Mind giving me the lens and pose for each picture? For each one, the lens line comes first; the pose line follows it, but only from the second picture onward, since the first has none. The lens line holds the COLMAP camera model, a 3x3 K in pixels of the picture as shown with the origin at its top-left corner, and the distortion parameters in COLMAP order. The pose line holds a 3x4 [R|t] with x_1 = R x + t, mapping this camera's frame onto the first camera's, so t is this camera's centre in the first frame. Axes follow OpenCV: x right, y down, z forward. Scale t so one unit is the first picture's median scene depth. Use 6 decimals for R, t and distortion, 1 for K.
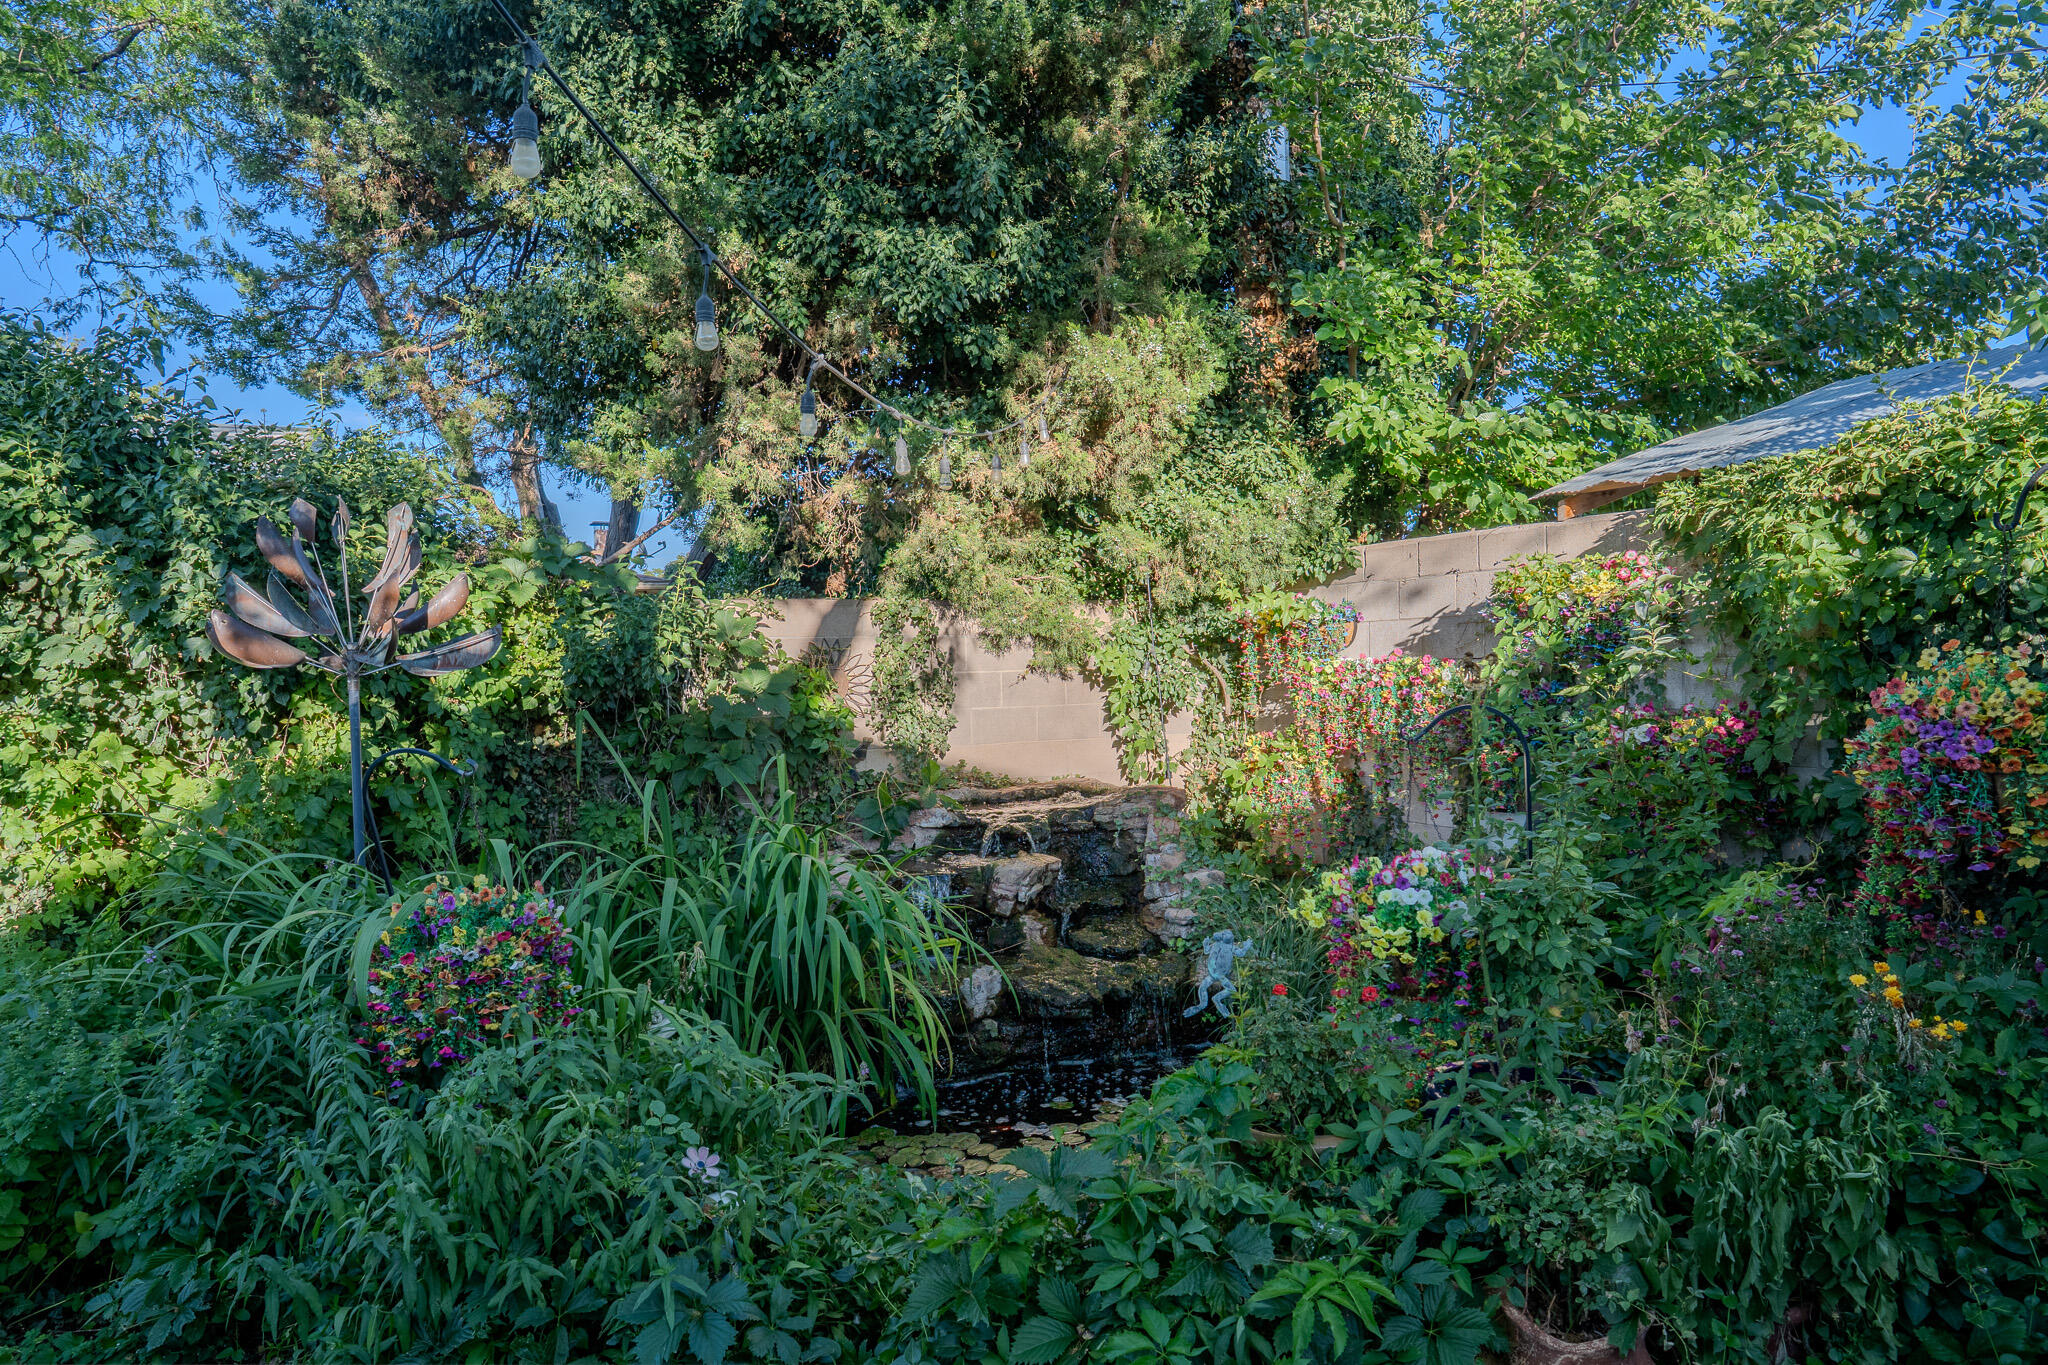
lens RADIAL K [[1355.0, 0, 1024.0], [0, 1355.0, 682.5], [0, 0, 1]] dist [-0.047643, 0.056002]
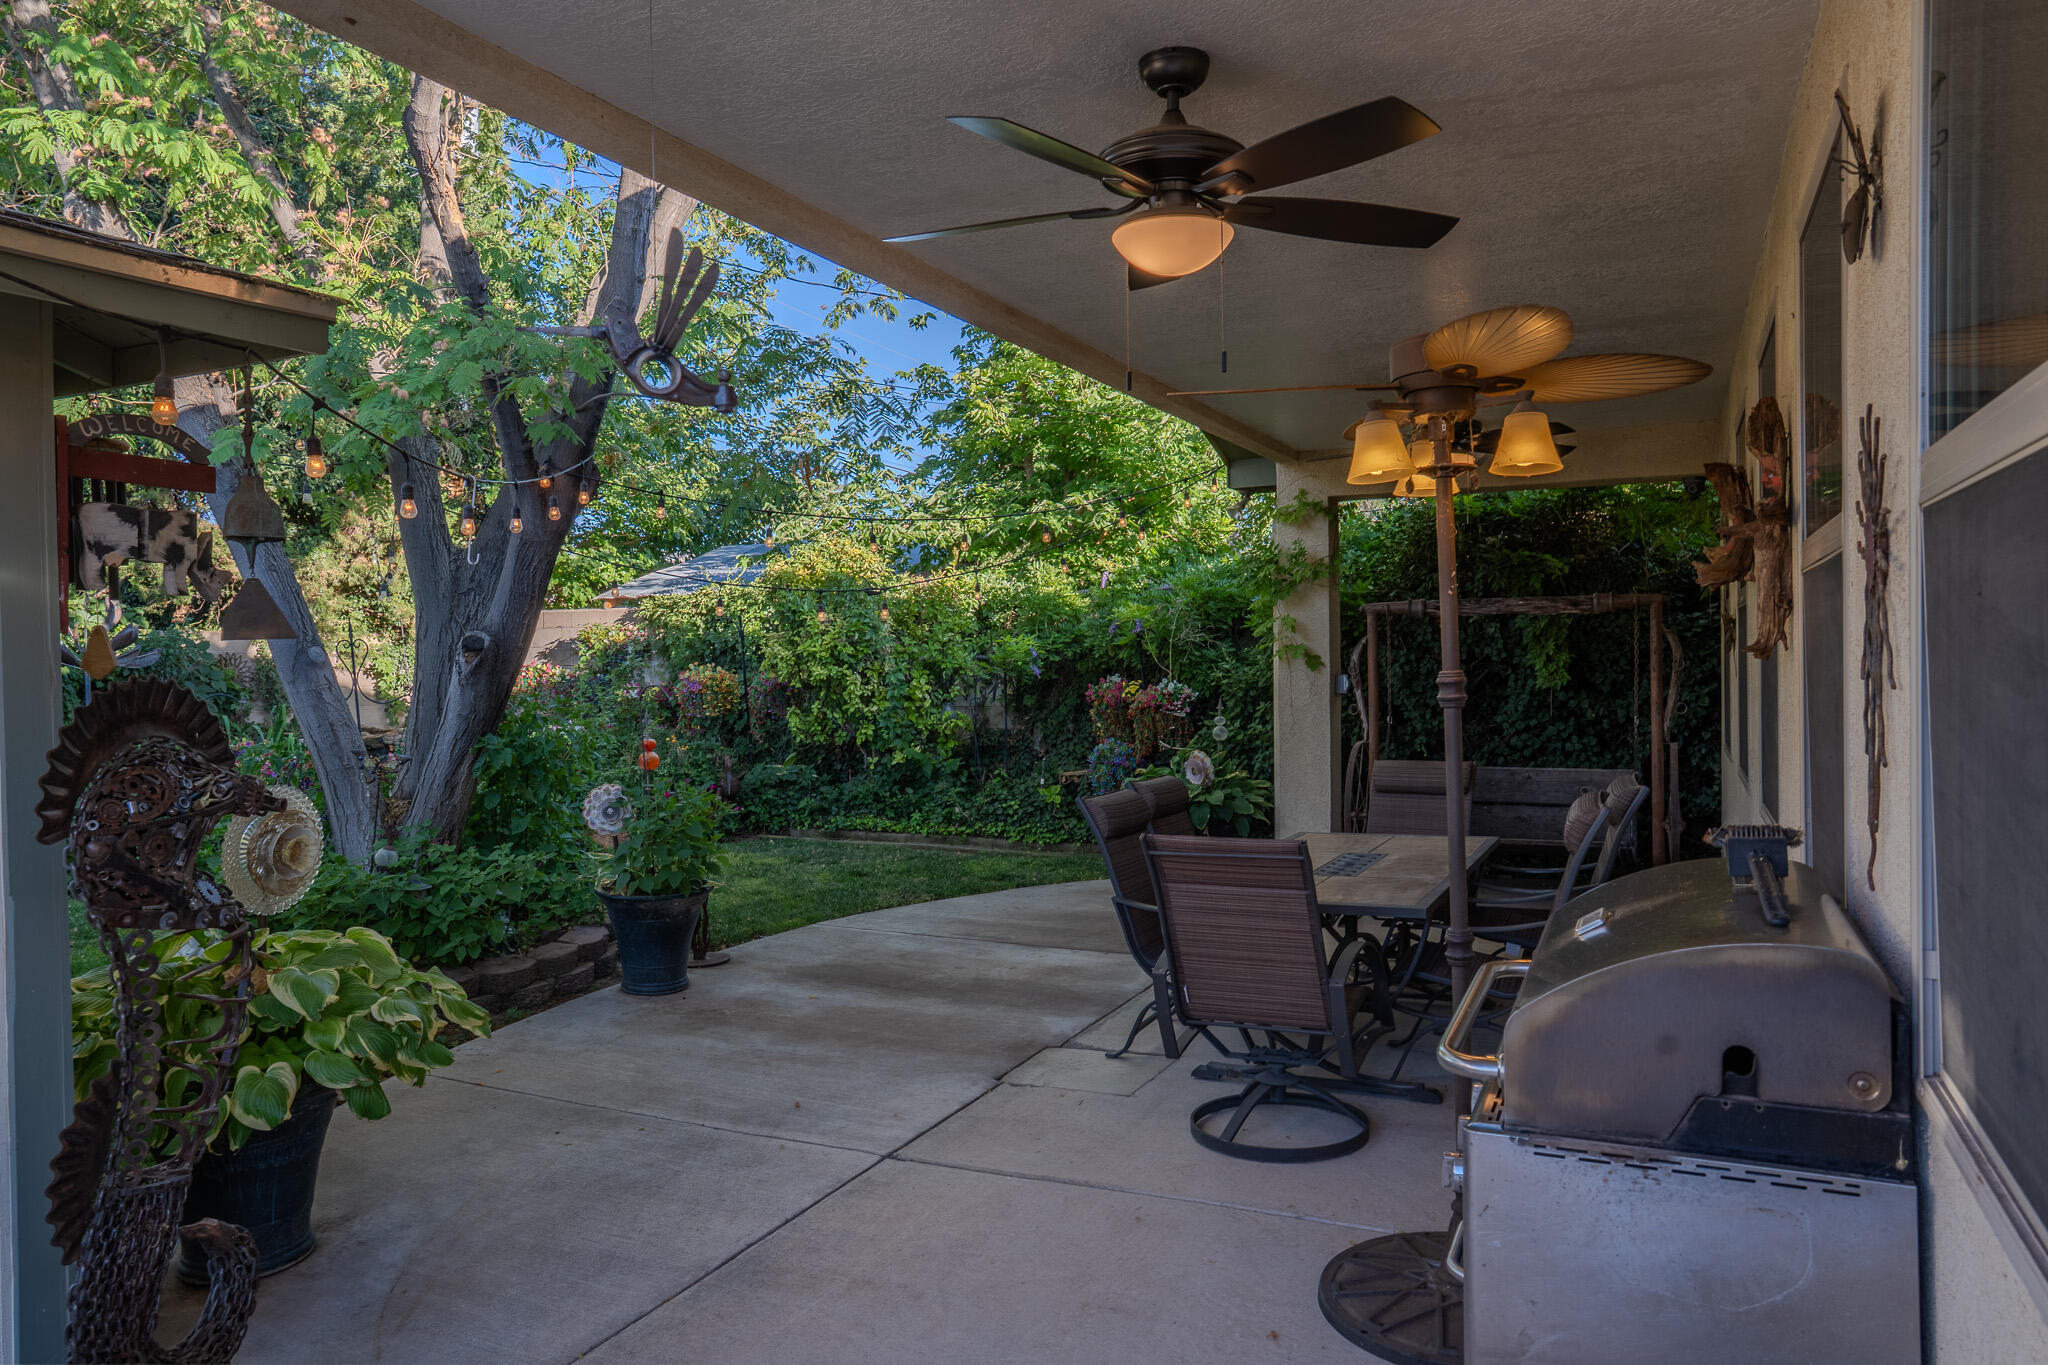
lens RADIAL K [[1355.0, 0, 1024.0], [0, 1355.0, 682.5], [0, 0, 1]] dist [-0.047643, 0.056002]
pose [[0.782379, -0.000288, 0.622803, -0.610648], [0.002152, 0.999995, -0.002241, 0.023249], [-0.622799, 0.003094, 0.782376, -1.591533]]
